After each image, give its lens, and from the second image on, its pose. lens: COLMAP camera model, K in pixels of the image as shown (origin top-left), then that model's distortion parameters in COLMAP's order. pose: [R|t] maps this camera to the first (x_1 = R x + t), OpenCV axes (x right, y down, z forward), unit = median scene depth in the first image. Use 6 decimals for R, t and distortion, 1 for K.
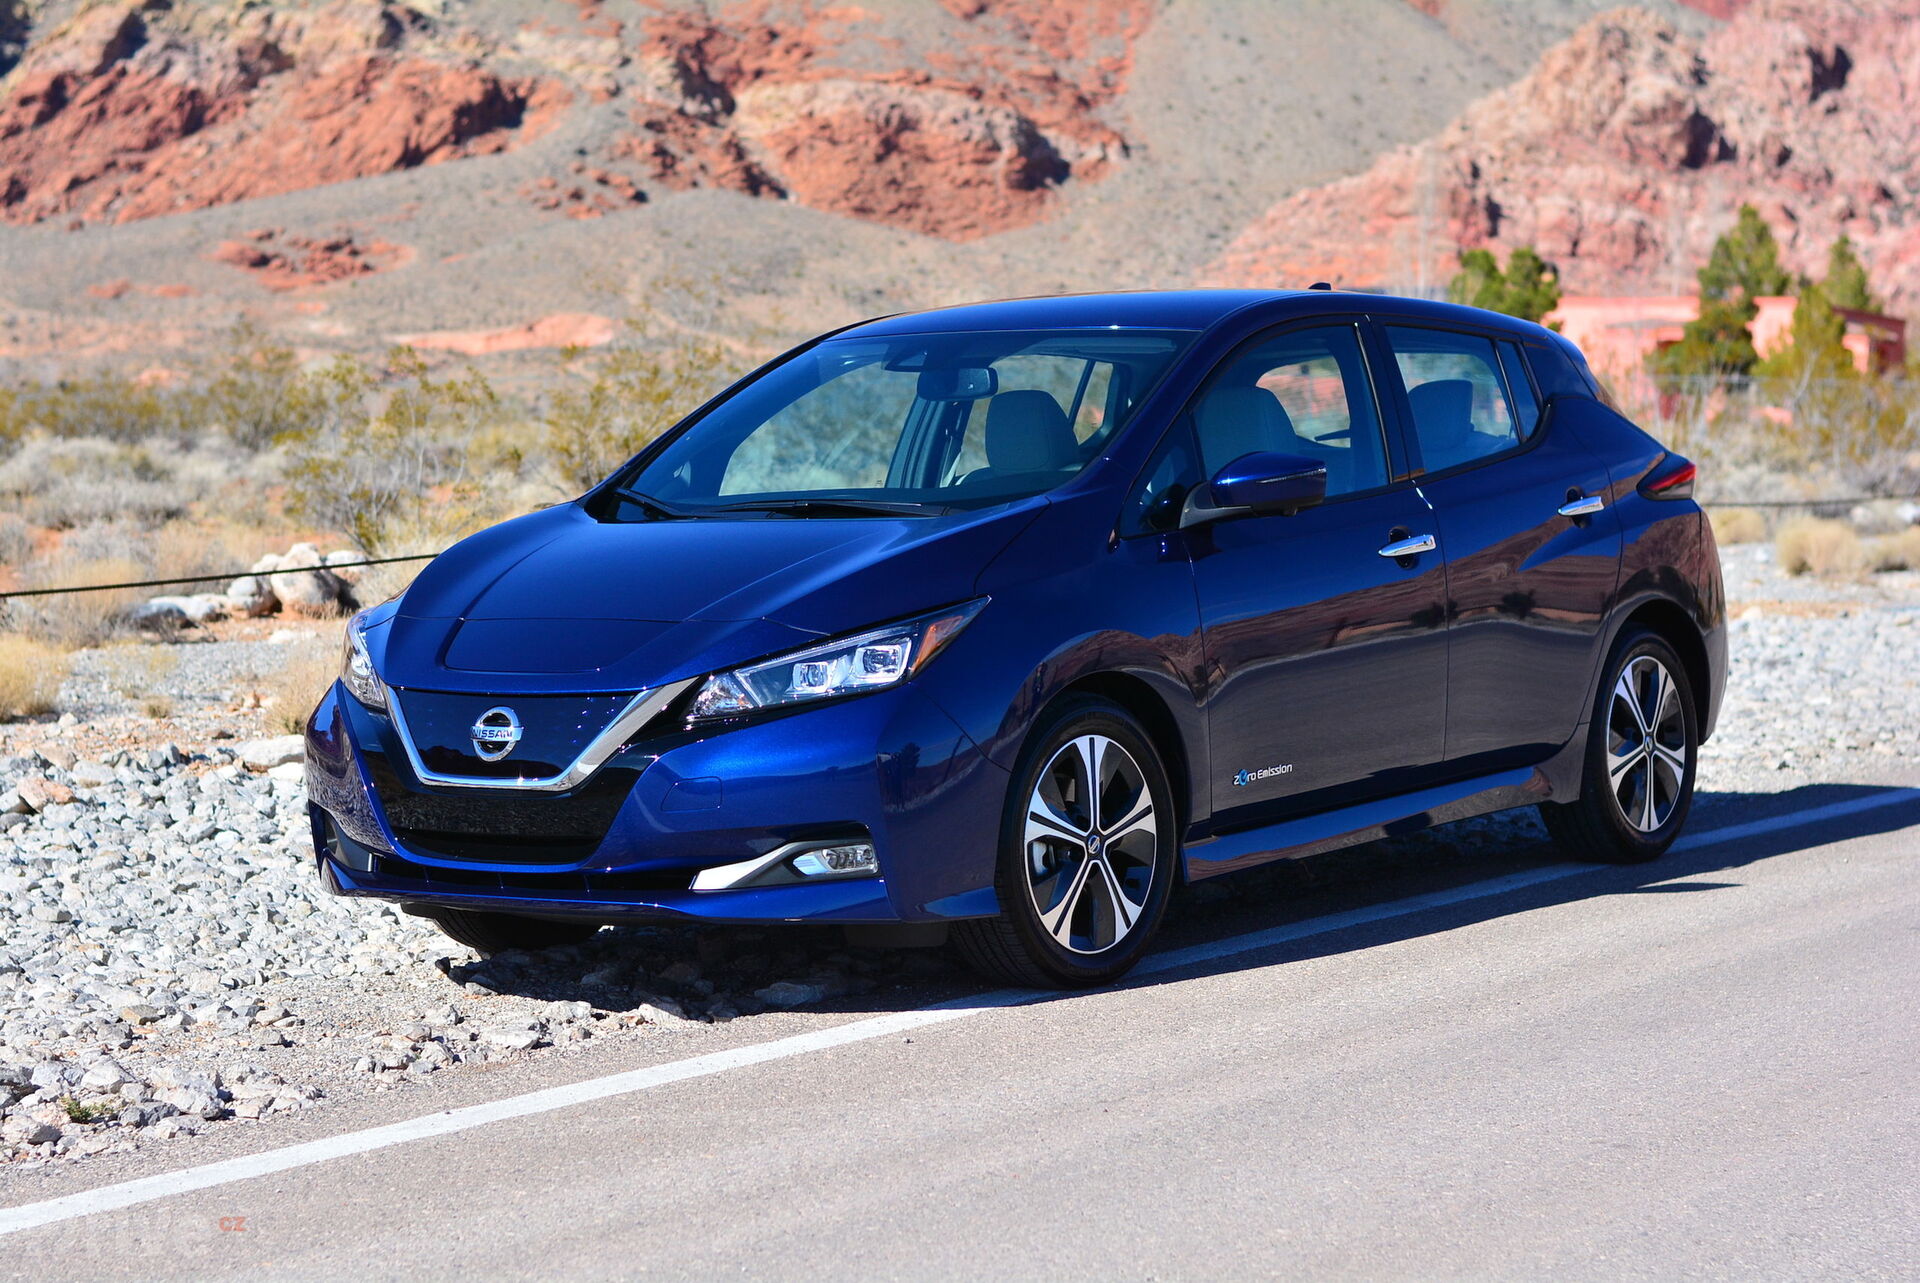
lens RADIAL K [[4254.2, 0, 948.6], [0, 4254.2, 640.6], [0, 0, 1]] dist [-0.123465, 0.000000]
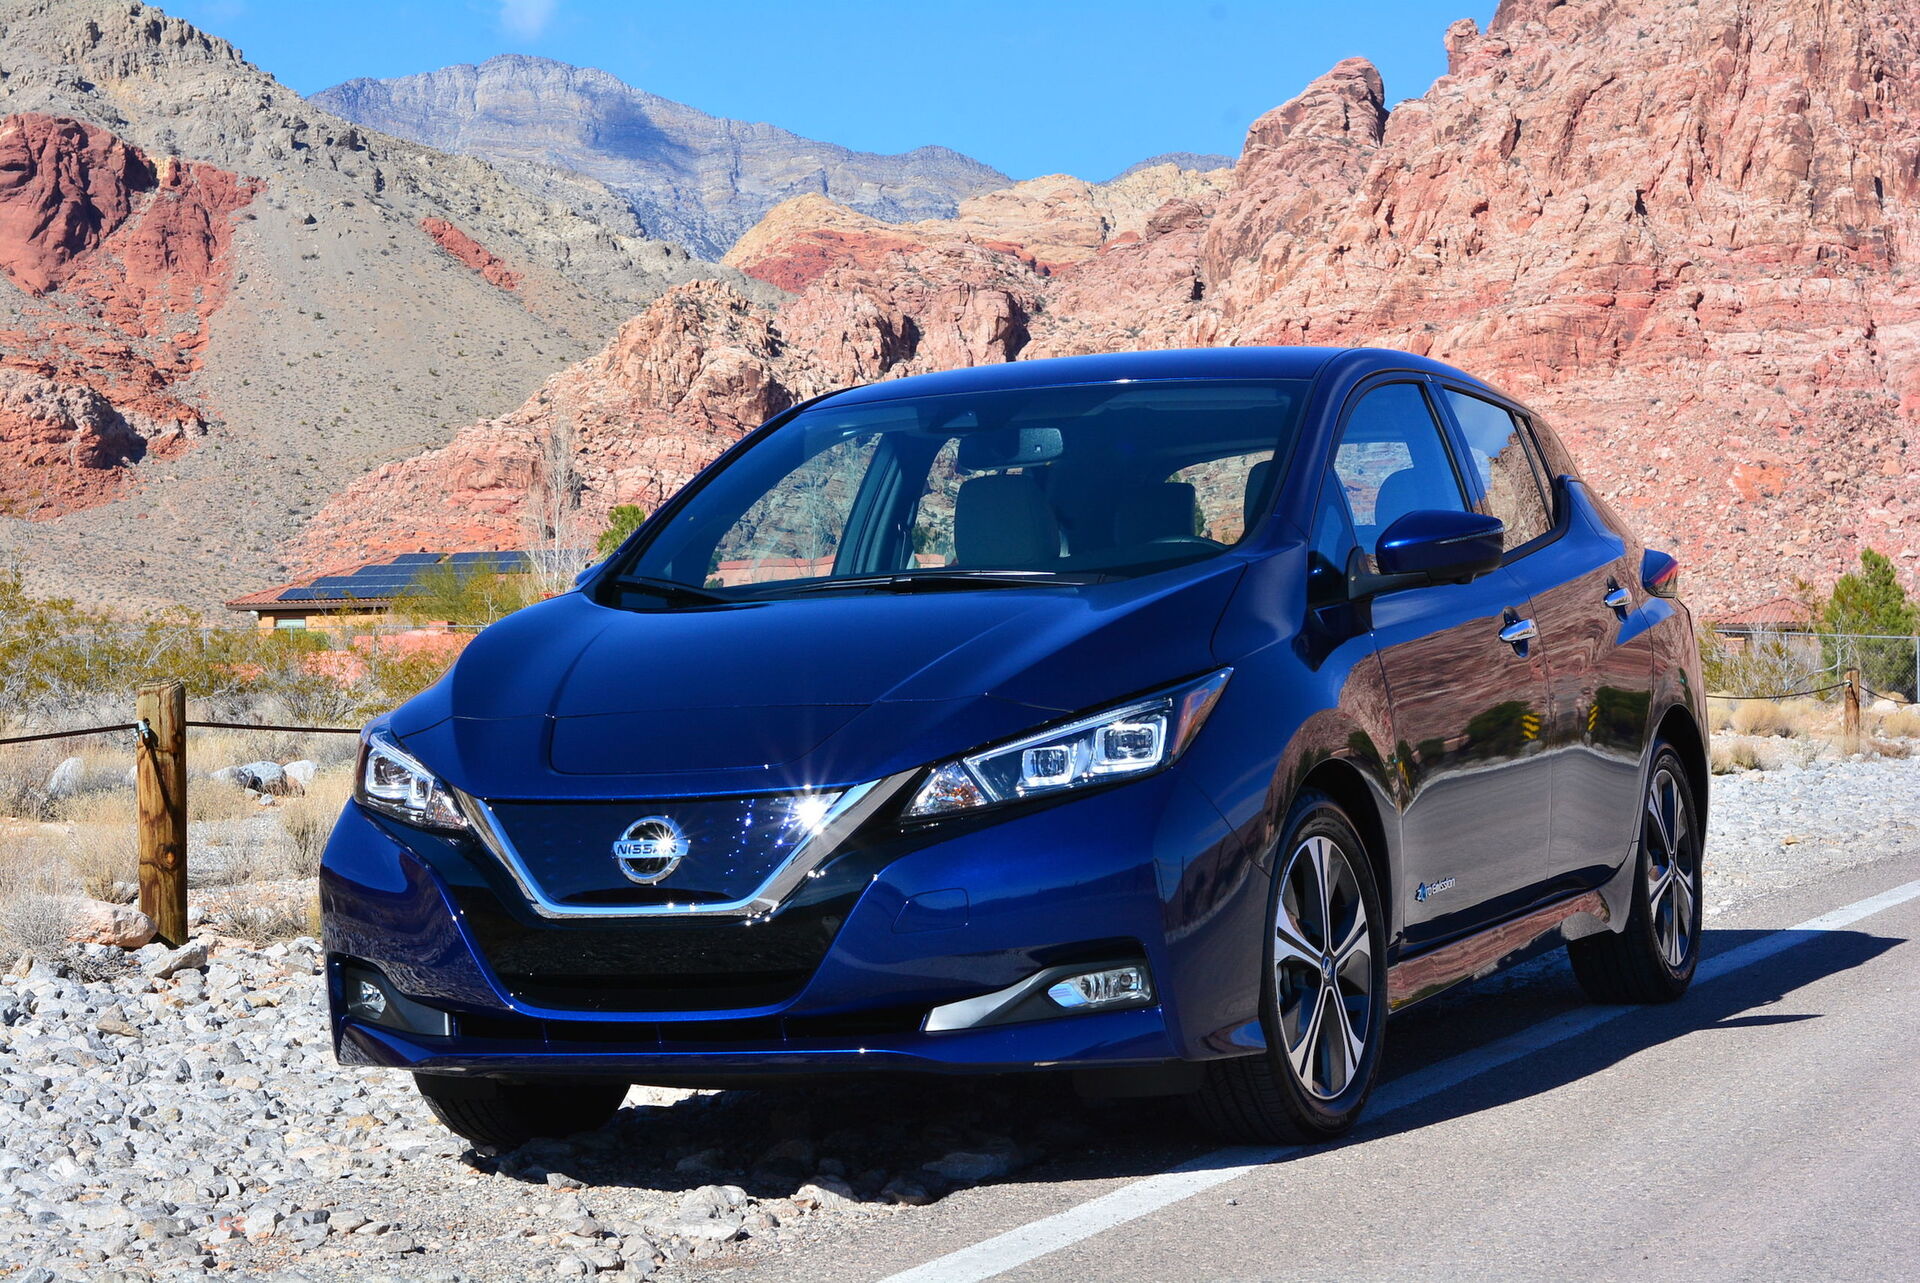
lens RADIAL K [[4254.2, 0, 972.7], [0, 4254.2, 637.4], [0, 0, 1]] dist [-0.123465, 0.000000]
pose [[0.975250, -0.018400, 0.220339, -0.205119], [0.032714, 0.997571, -0.061493, 0.030702], [-0.218673, 0.067180, 0.973483, 0.190687]]
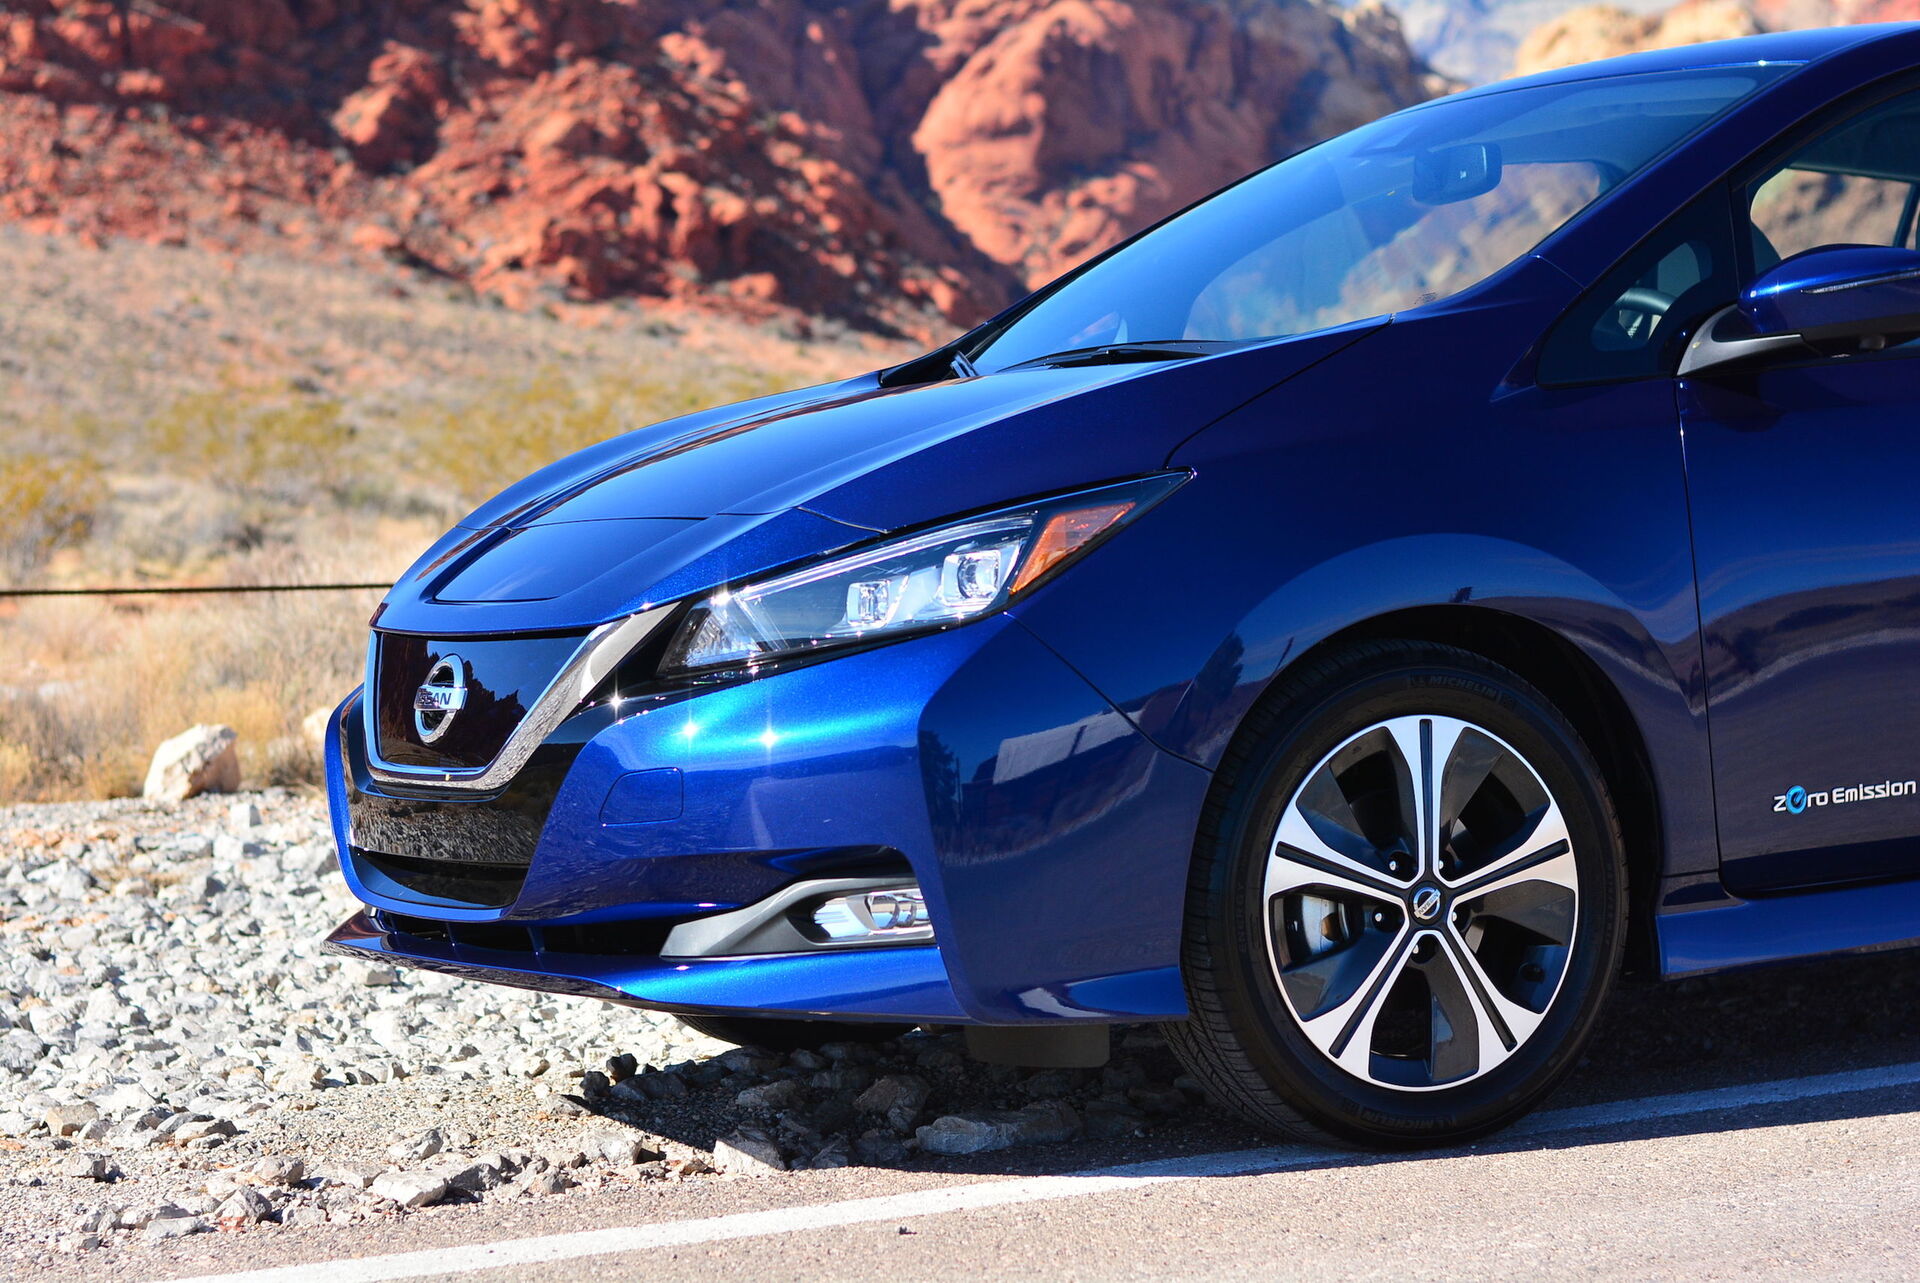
lens RADIAL K [[4254.2, 0, 965.4], [0, 4254.2, 638.5], [0, 0, 1]] dist [-0.123465, 0.000000]
pose [[0.916544, 0.002360, -0.399926, 0.197876], [-0.010692, 0.999770, -0.018604, 0.022106], [0.399790, 0.021327, 0.916359, 0.420950]]
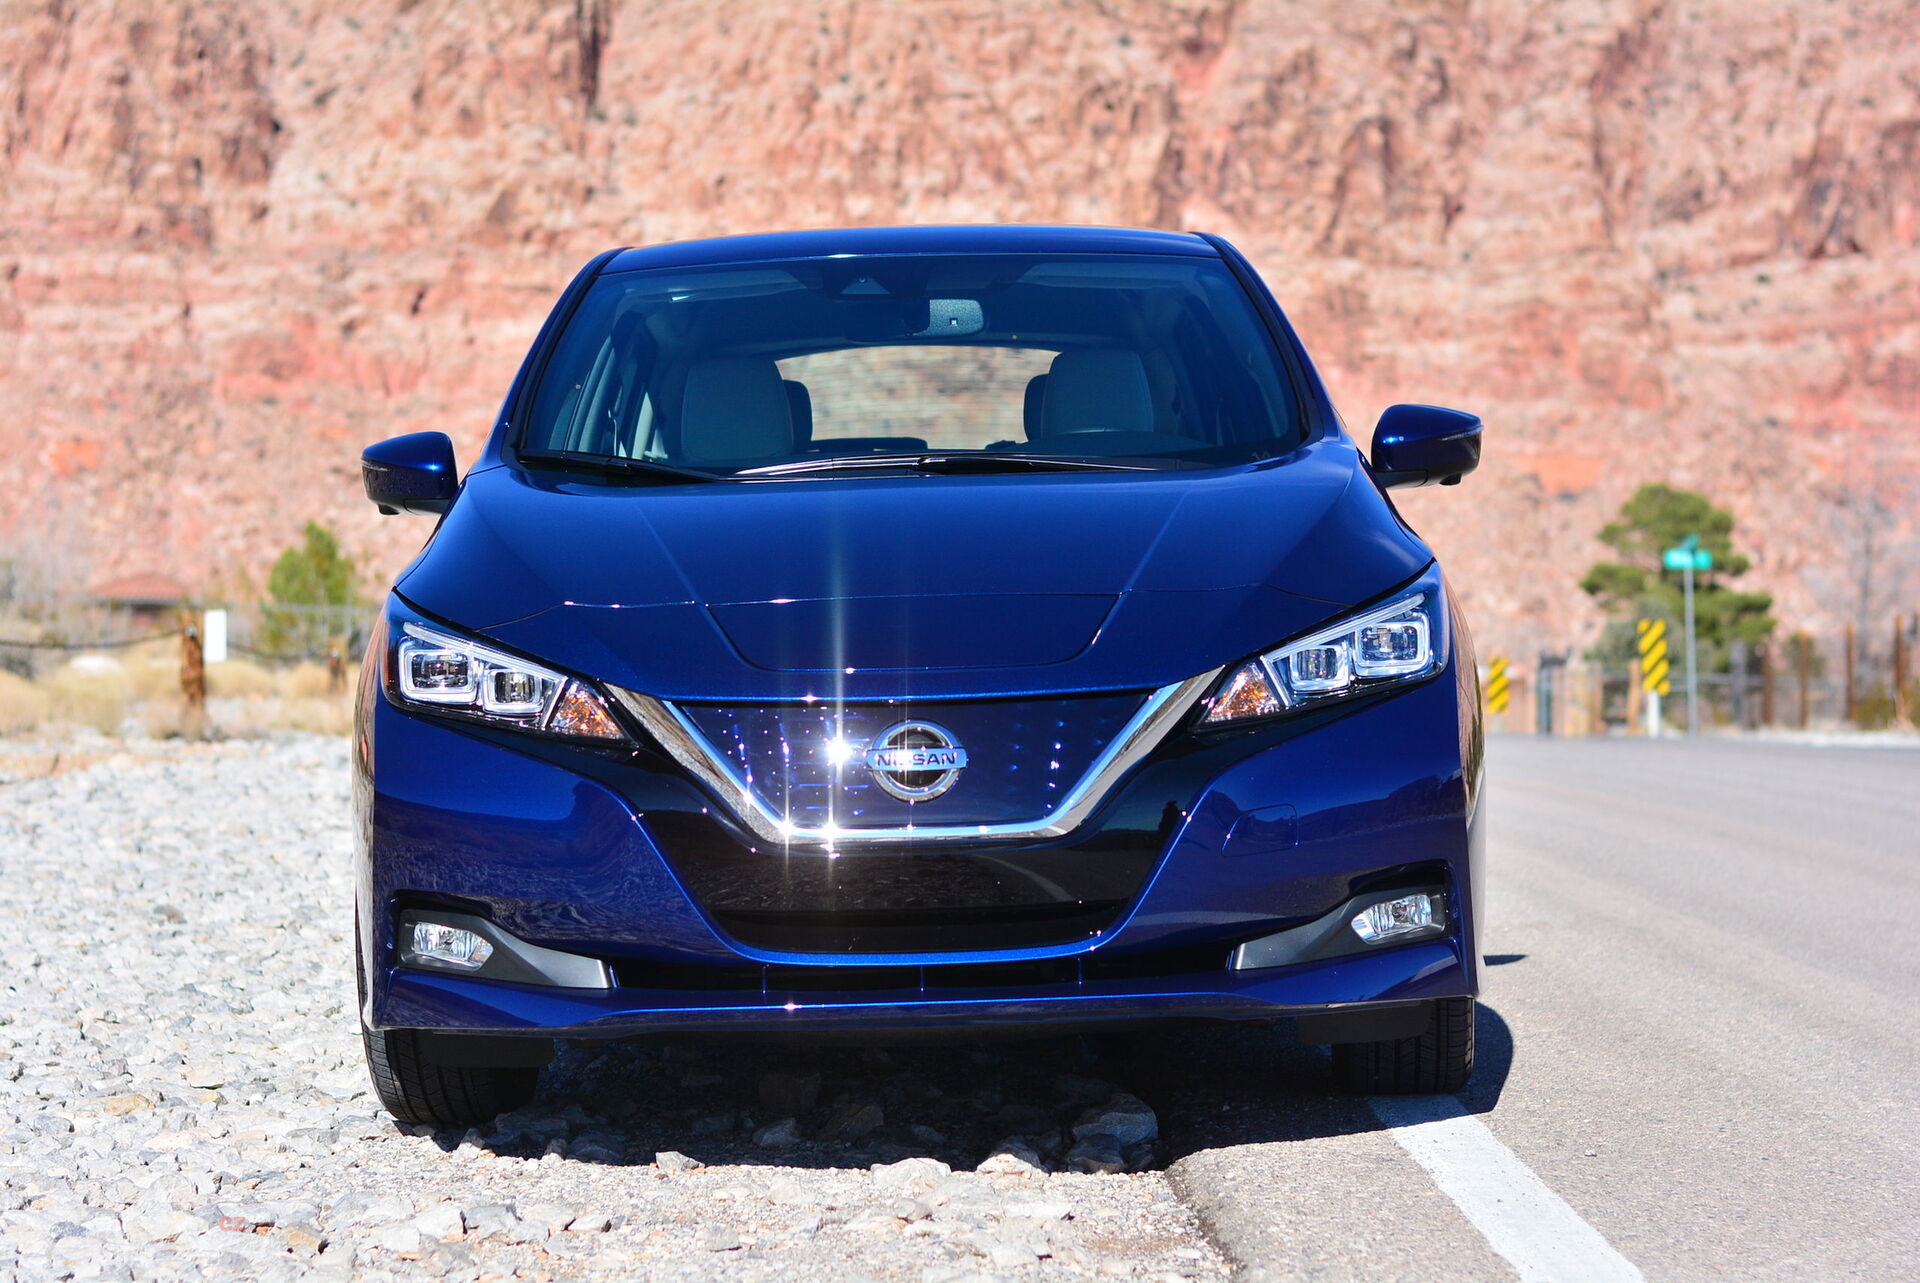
lens RADIAL K [[4254.2, 0, 964.1], [0, 4254.2, 648.9], [0, 0, 1]] dist [-0.123465, 0.000000]
pose [[0.812873, -0.006682, 0.582403, -0.454222], [0.036652, 0.998539, -0.039701, 0.028884], [-0.581287, 0.053618, 0.811930, 0.412917]]
